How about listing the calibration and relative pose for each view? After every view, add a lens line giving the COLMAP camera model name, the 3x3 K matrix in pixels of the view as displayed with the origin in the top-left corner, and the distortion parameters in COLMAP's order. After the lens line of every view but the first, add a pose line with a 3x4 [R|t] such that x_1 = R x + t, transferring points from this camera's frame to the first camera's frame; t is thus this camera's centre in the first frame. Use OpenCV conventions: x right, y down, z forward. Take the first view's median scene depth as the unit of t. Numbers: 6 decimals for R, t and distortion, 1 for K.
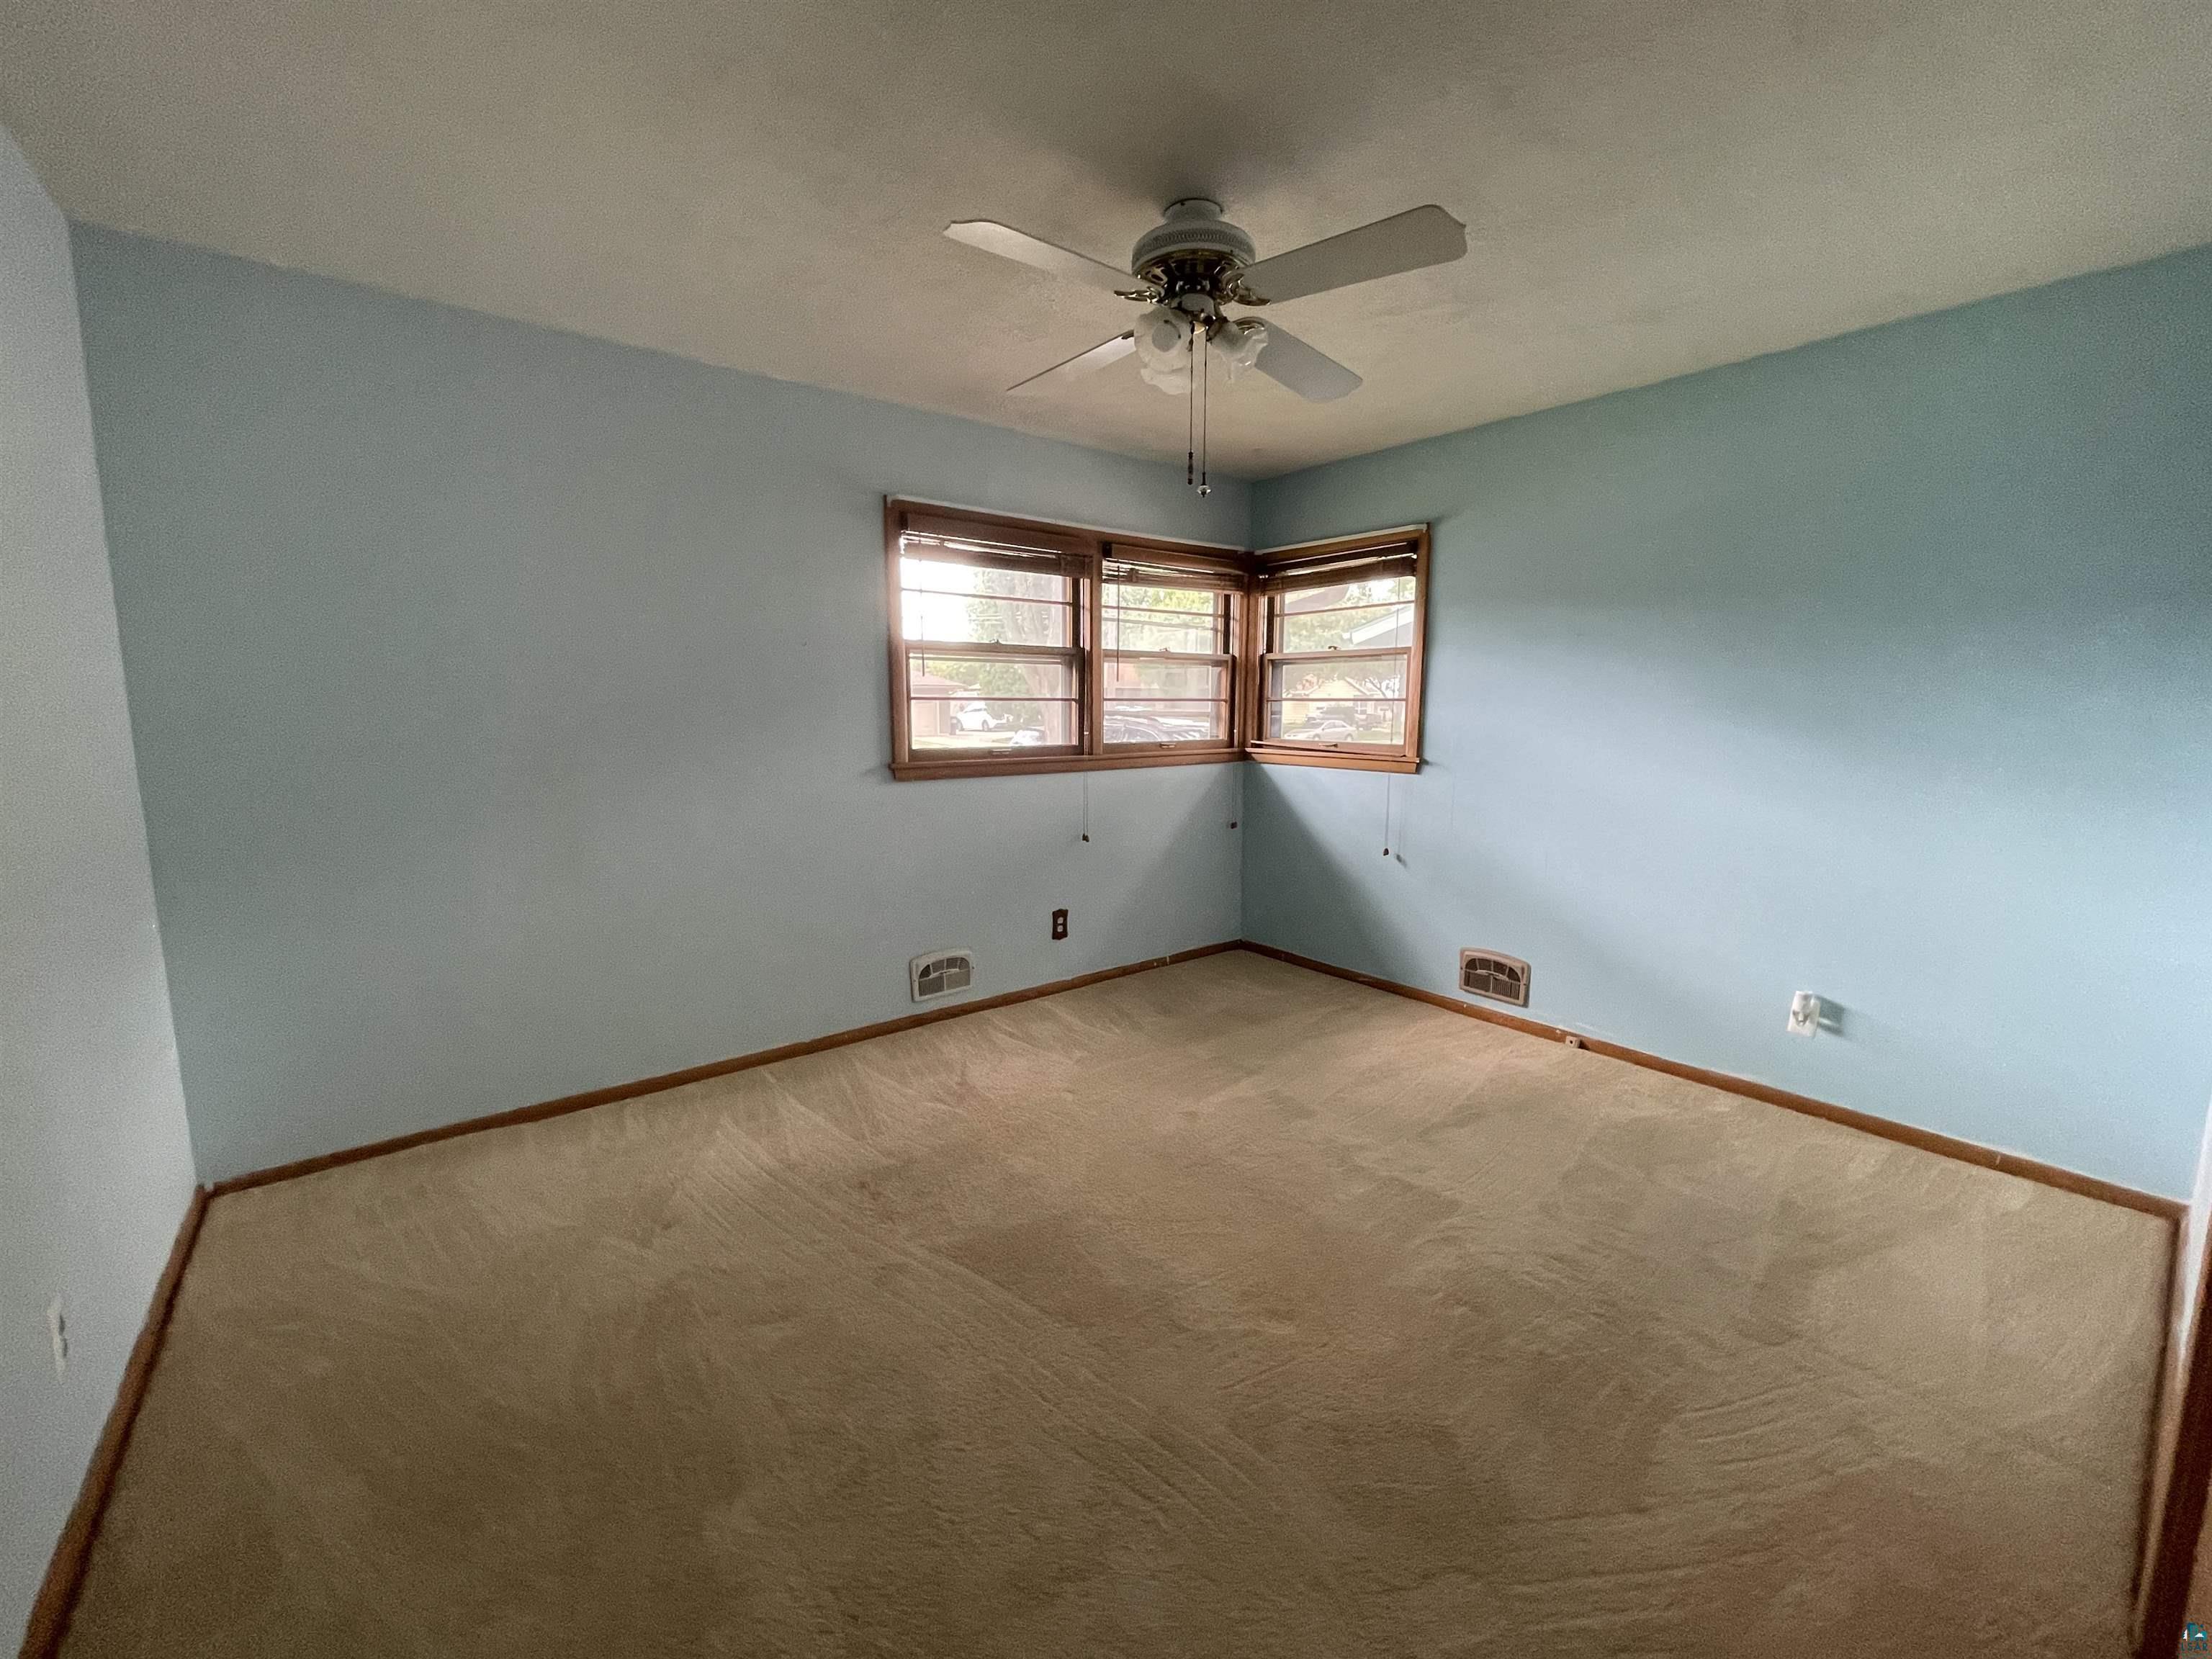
lens RADIAL K [[904.1, 0, 1099.9], [0, 904.1, 817.4], [0, 0, 1]] dist [0.001686, 0.000023]
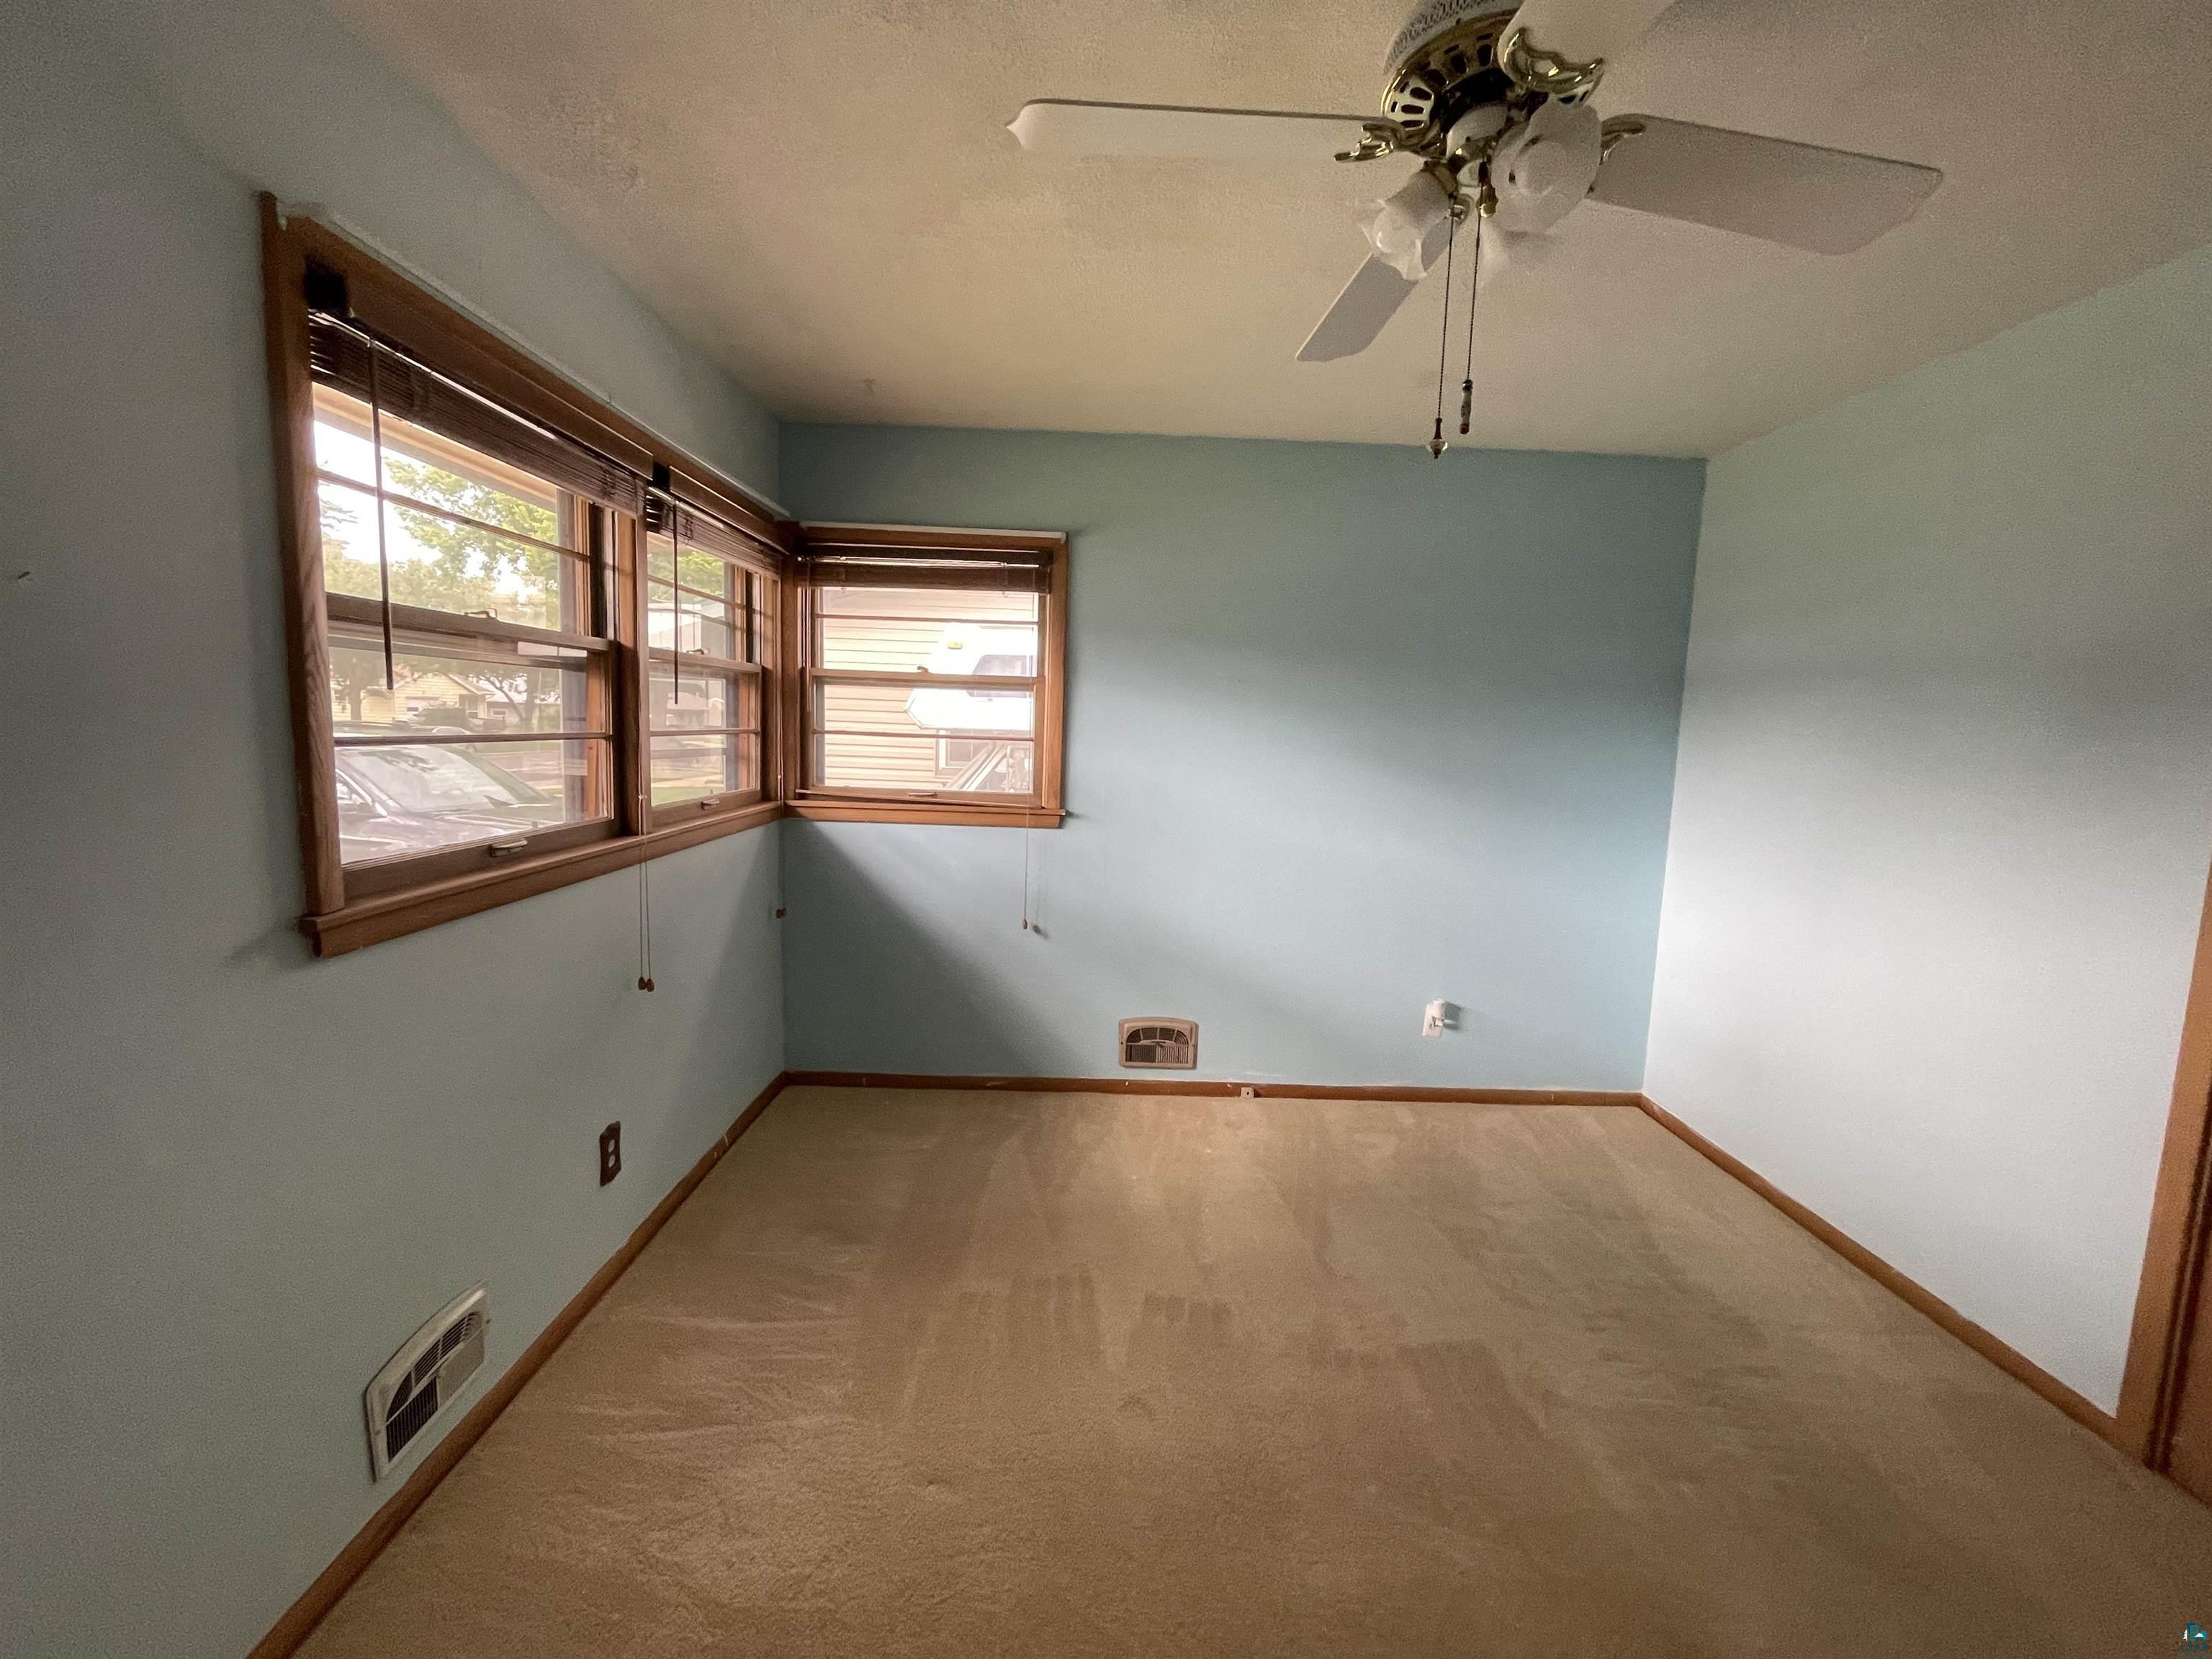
lens RADIAL K [[904.1, 0, 1099.9], [0, 904.1, 817.4], [0, 0, 1]] dist [0.001686, 0.000023]
pose [[0.599346, -0.065486, 0.797807, -0.301168], [0.068340, 0.997195, 0.030512, -0.081640], [-0.797567, 0.036235, 0.602140, 0.461557]]
